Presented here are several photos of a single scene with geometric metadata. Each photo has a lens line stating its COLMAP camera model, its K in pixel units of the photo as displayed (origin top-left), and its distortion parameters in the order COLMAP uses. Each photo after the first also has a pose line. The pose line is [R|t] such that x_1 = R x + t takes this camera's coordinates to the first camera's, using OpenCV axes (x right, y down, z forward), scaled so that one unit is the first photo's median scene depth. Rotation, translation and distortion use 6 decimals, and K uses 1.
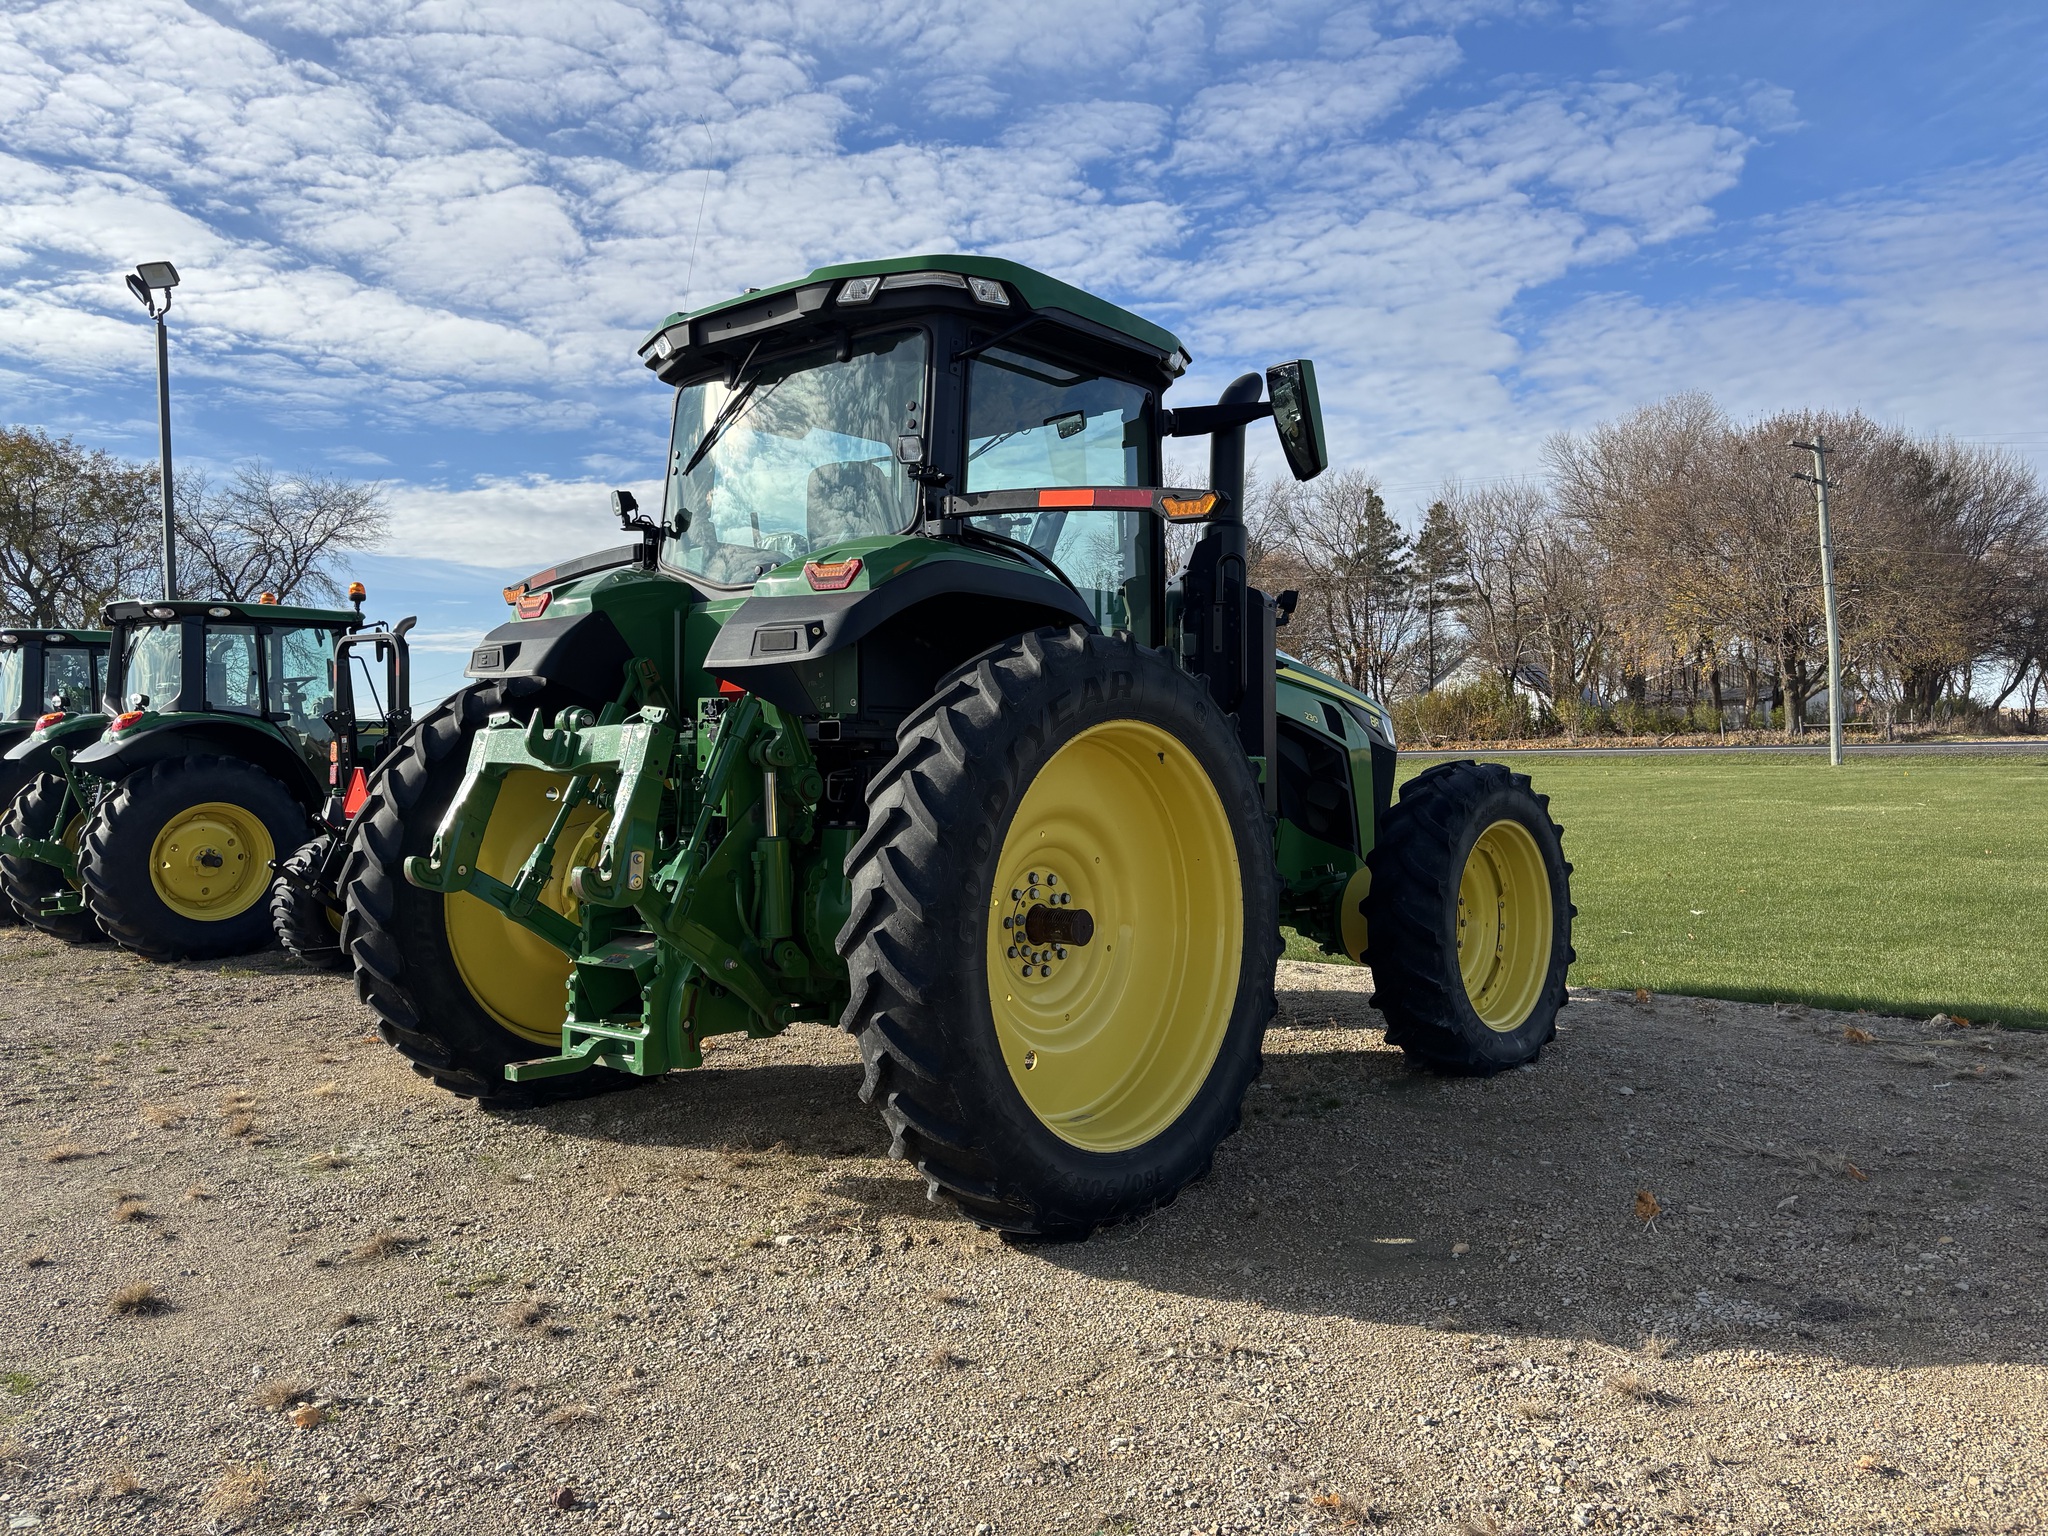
lens RADIAL K [[1590.7, 0, 1035.3], [0, 1590.7, 805.8], [0, 0, 1]] dist [0.062581, -0.046062]
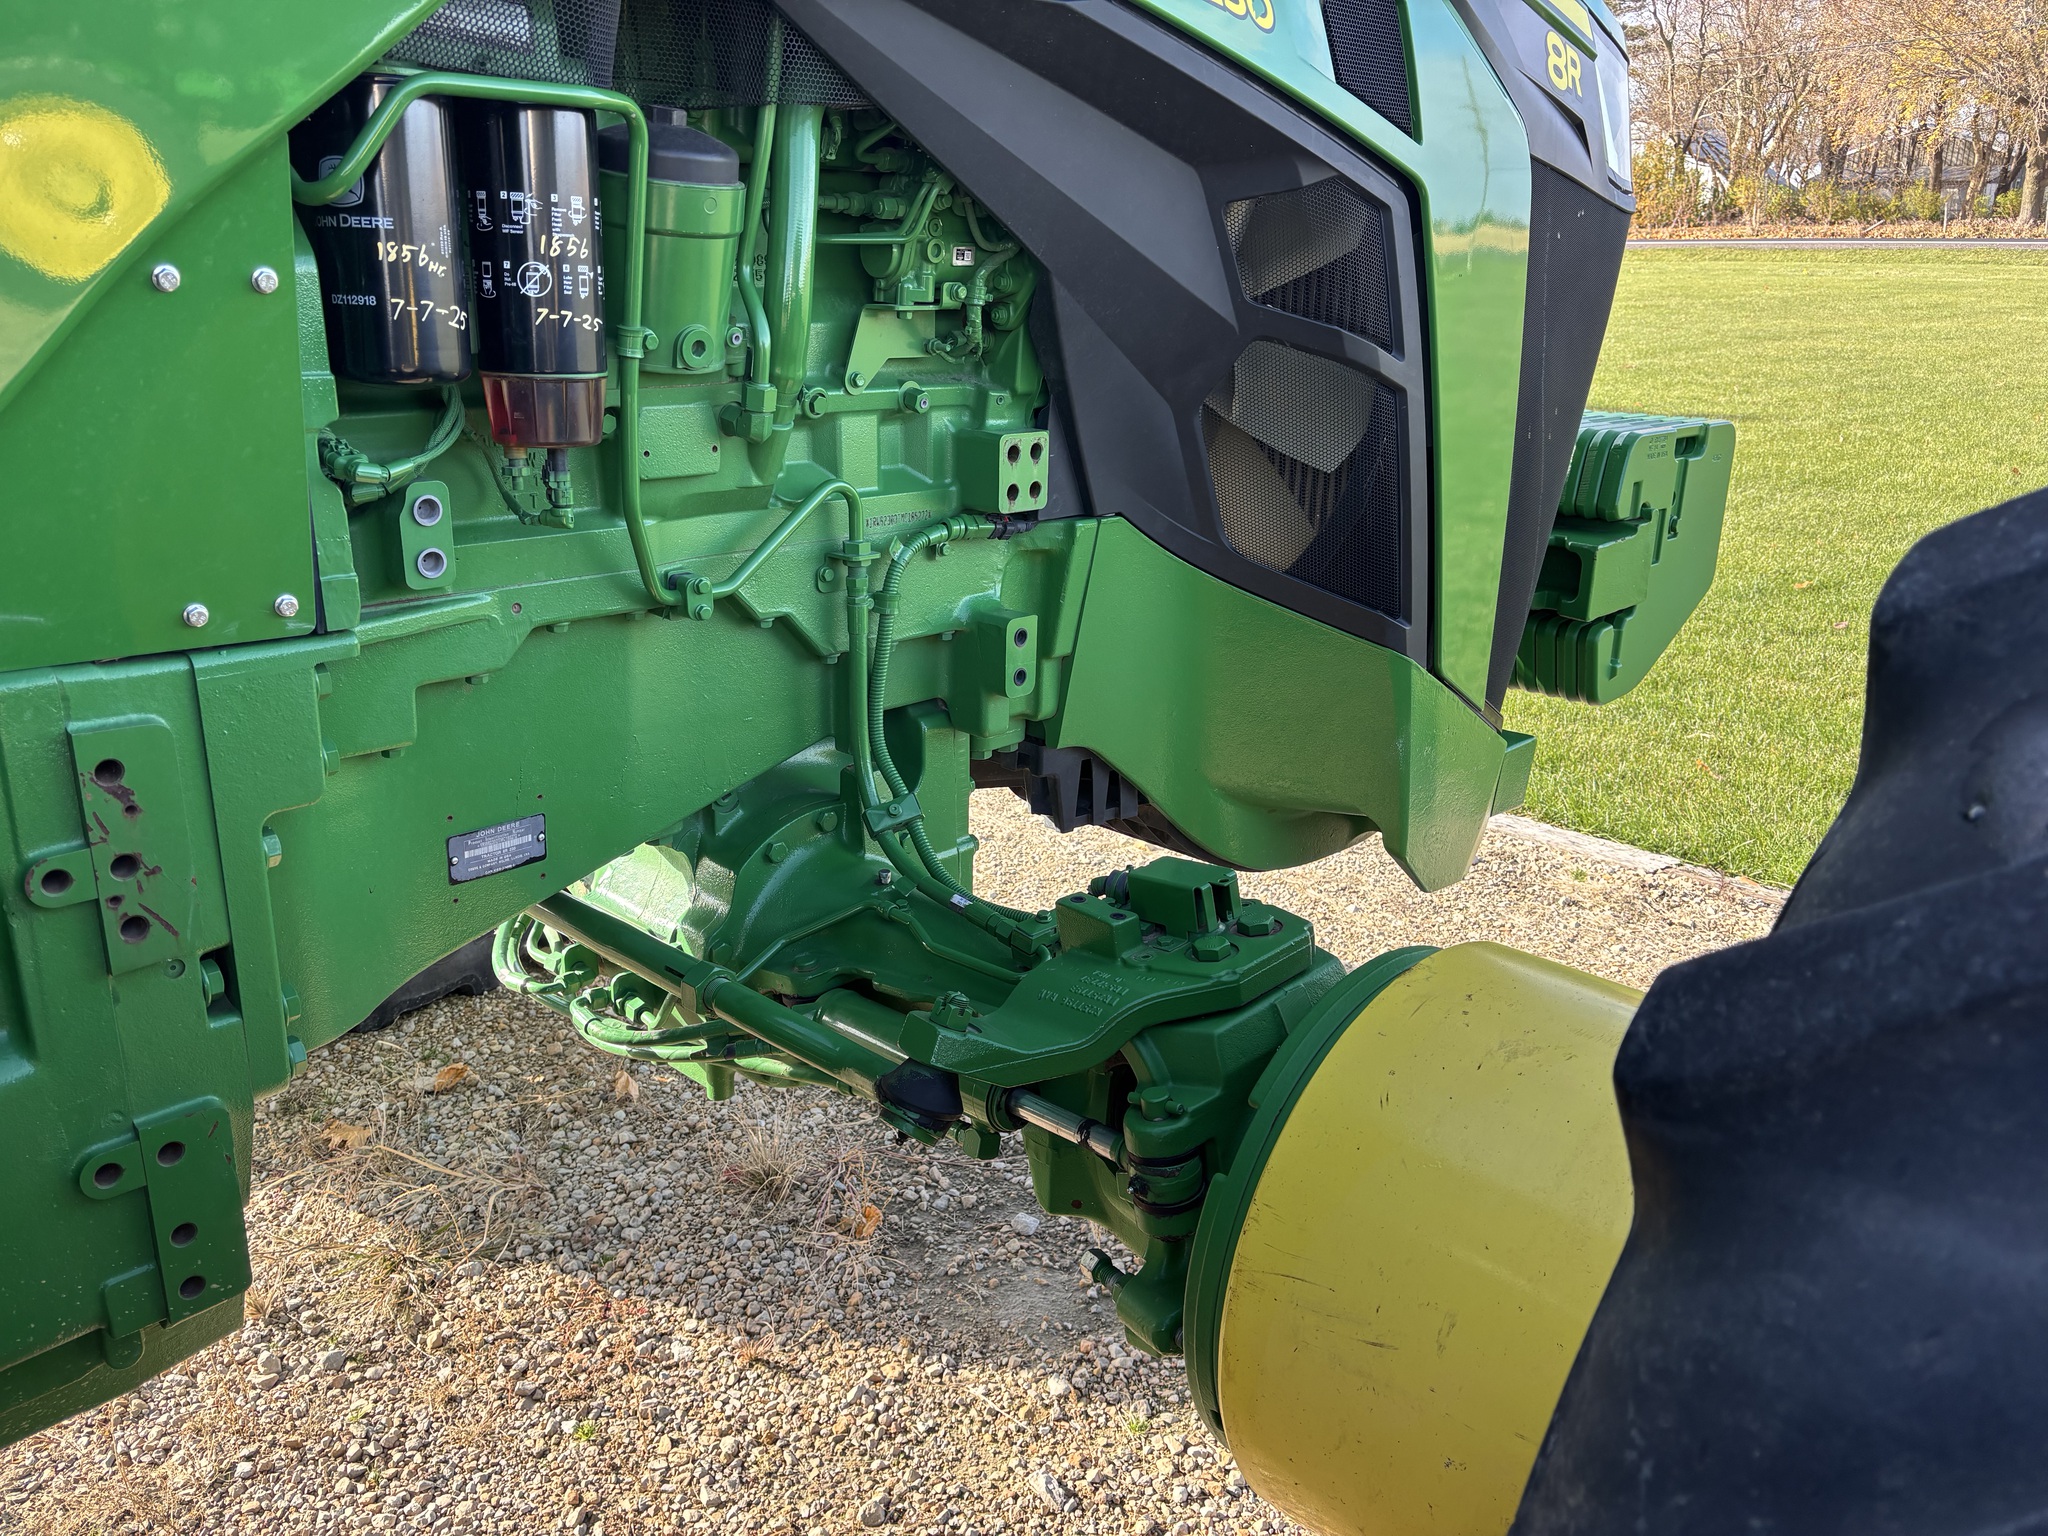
lens RADIAL K [[1540.1, 0, 1012.3], [0, 1540.1, 765.4], [0, 0, 1]] dist [0.042503, -0.052246]
pose [[0.996344, 0.041921, -0.074446, 0.023163], [-0.018348, 0.956007, 0.292770, -0.003179], [0.083444, -0.290333, 0.953280, 0.112258]]
